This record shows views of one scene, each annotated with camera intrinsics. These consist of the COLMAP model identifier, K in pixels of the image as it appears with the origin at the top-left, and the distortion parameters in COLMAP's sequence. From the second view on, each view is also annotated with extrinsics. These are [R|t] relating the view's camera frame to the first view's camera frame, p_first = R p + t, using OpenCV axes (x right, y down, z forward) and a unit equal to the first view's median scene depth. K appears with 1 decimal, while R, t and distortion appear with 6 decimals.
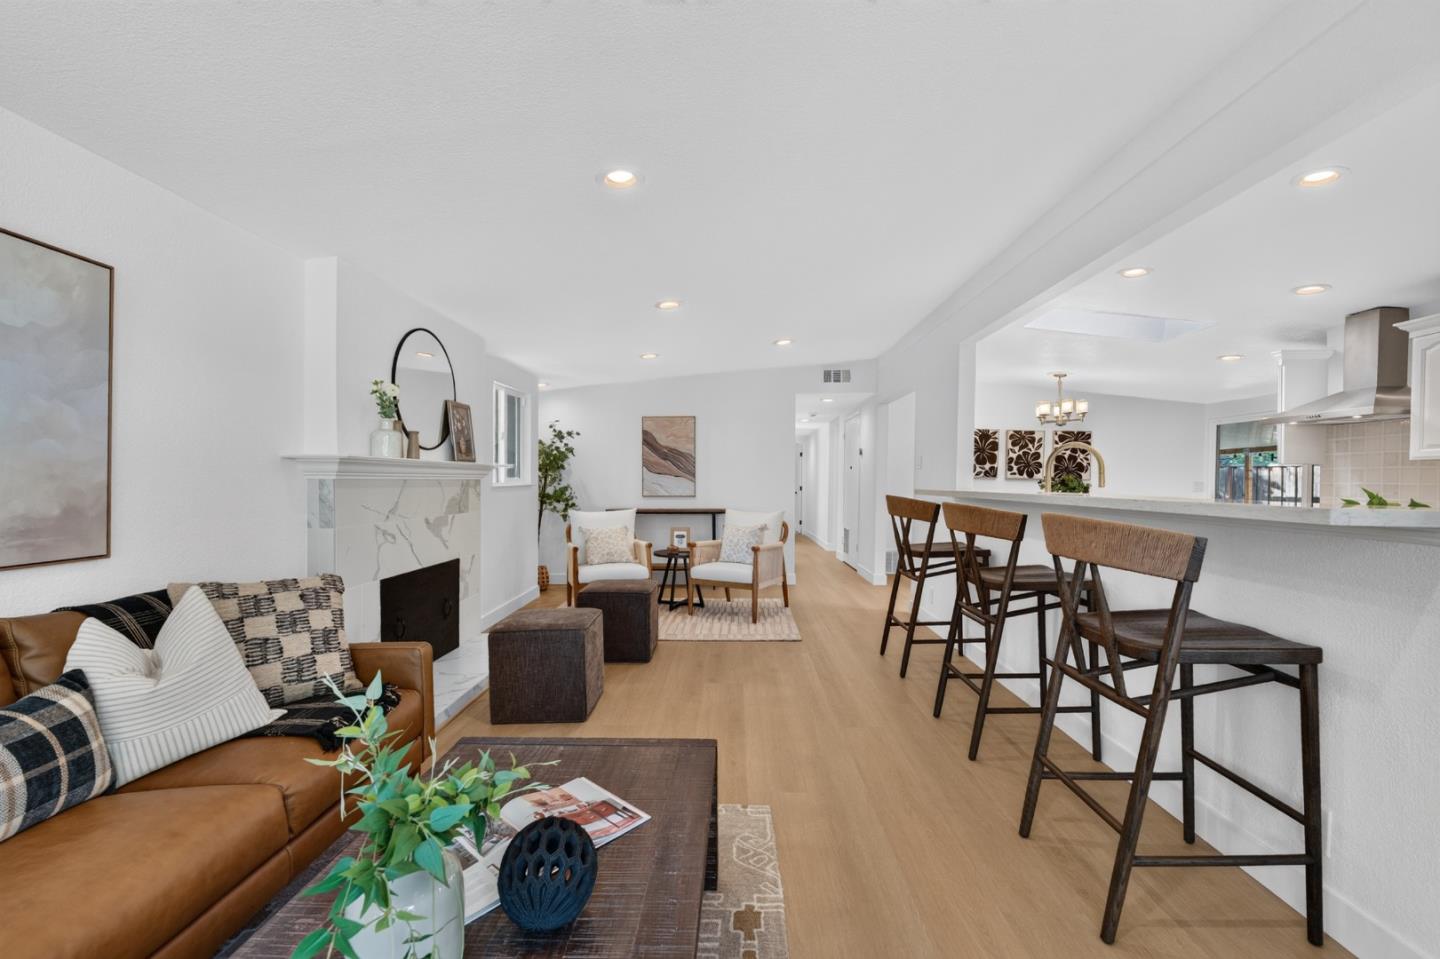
lens RADIAL K [[598.3, 0, 729.8], [0, 598.3, 492.5], [0, 0, 1]] dist [0.002167, 0.000146]
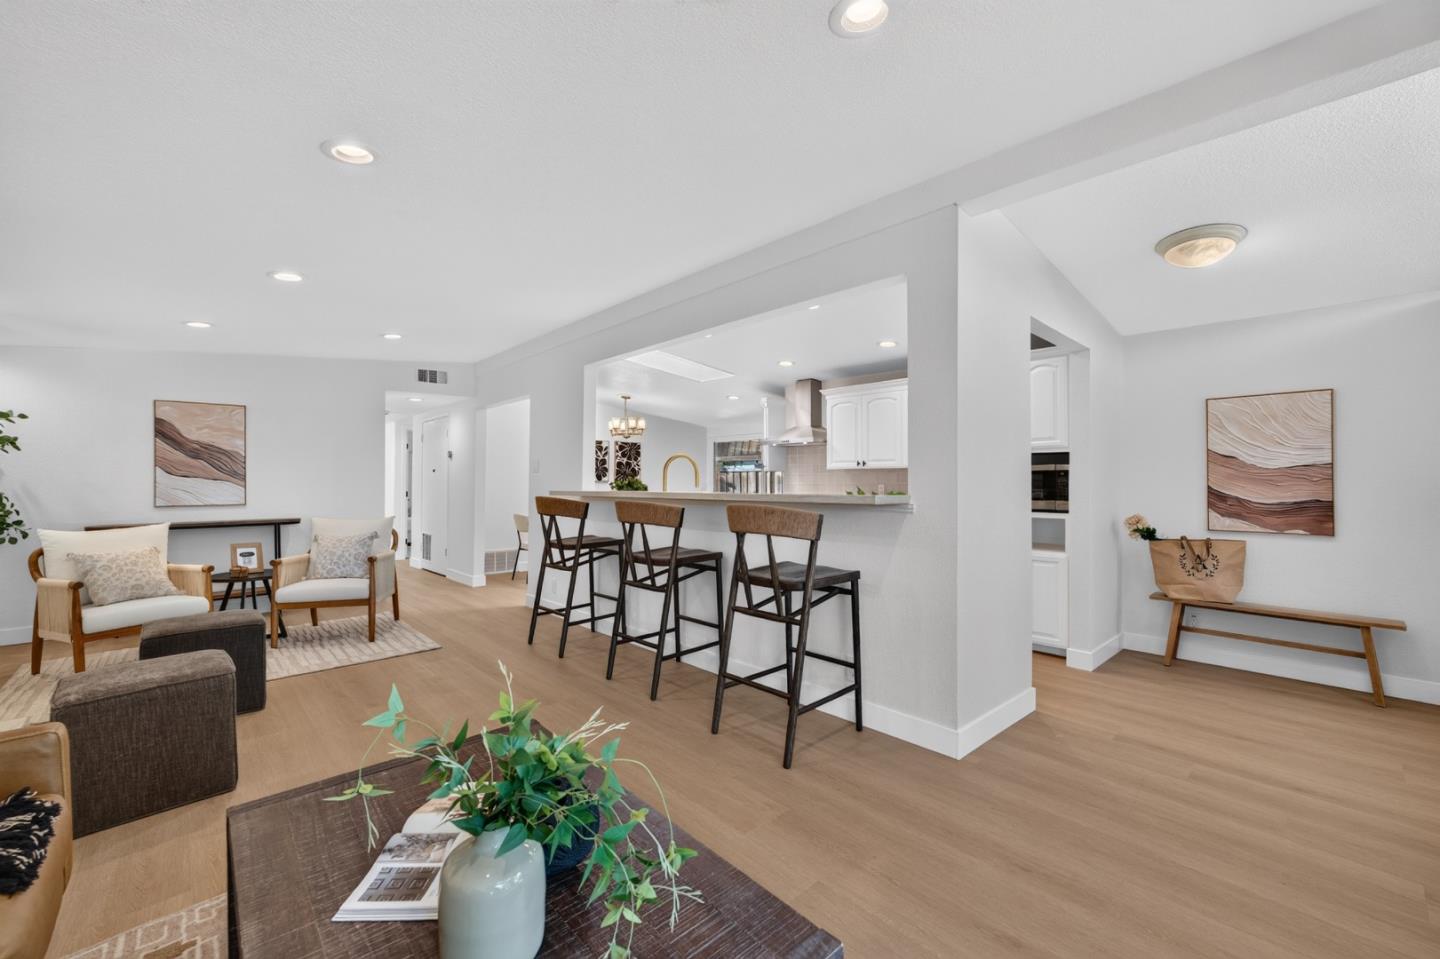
lens RADIAL K [[582.9, 0, 720.0], [0, 582.9, 479.5], [0, 0, 1]] dist [-0.000800, -0.000037]
pose [[0.723730, -0.002355, 0.690079, -0.163186], [0.020218, 0.999637, -0.017792, -0.000413], [-0.689787, 0.026829, 0.723515, -0.006545]]
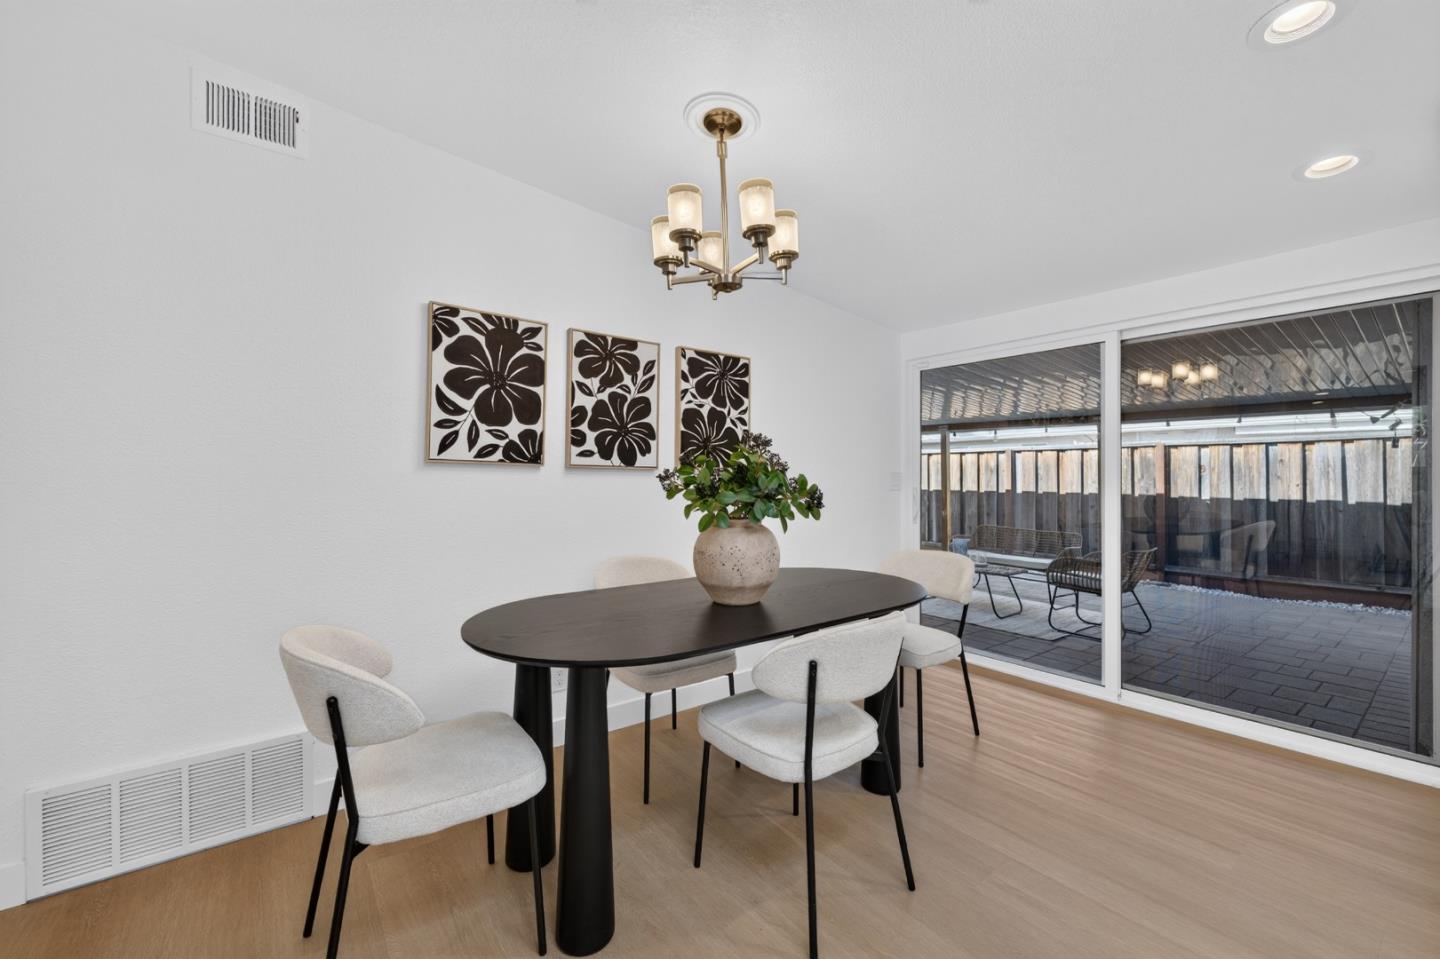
lens RADIAL K [[593.5, 0, 720.9], [0, 593.5, 472.6], [0, 0, 1]] dist [0.011071, -0.000143]
pose [[0.785734, -0.009577, 0.618491, 0.415135], [0.023694, 0.999612, -0.014622, -0.016742], [-0.618111, 0.026143, 0.785656, 0.879918]]
